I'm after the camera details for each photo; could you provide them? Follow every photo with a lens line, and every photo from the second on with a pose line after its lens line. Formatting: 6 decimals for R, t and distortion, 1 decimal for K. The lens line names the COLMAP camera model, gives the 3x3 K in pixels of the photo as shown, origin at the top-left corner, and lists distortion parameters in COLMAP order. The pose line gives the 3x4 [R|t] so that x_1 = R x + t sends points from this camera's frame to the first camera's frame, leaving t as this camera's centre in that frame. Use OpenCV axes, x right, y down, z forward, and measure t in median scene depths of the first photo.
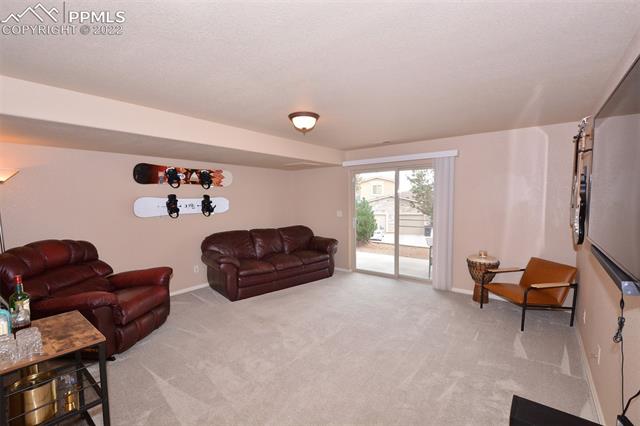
lens RADIAL K [[279.7, 0, 316.8], [0, 279.7, 218.7], [0, 0, 1]] dist [-0.000607, -0.000177]
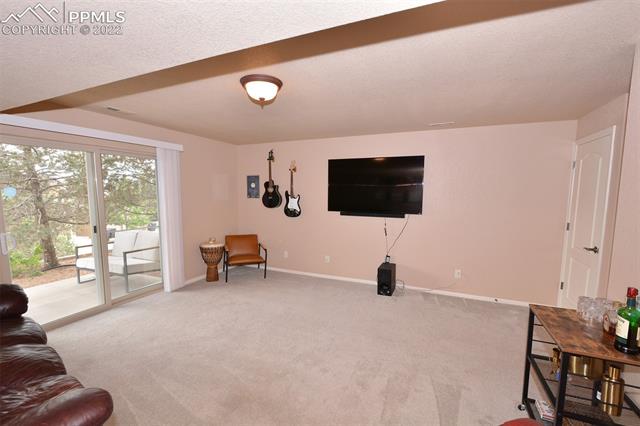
lens RADIAL K [[279.7, 0, 316.8], [0, 279.7, 218.7], [0, 0, 1]] dist [-0.000607, -0.000177]
pose [[-0.241071, -0.091429, 0.966191, -0.751097], [0.068495, 0.991467, 0.110910, -0.074049], [-0.968088, 0.092916, -0.232751, 0.960246]]
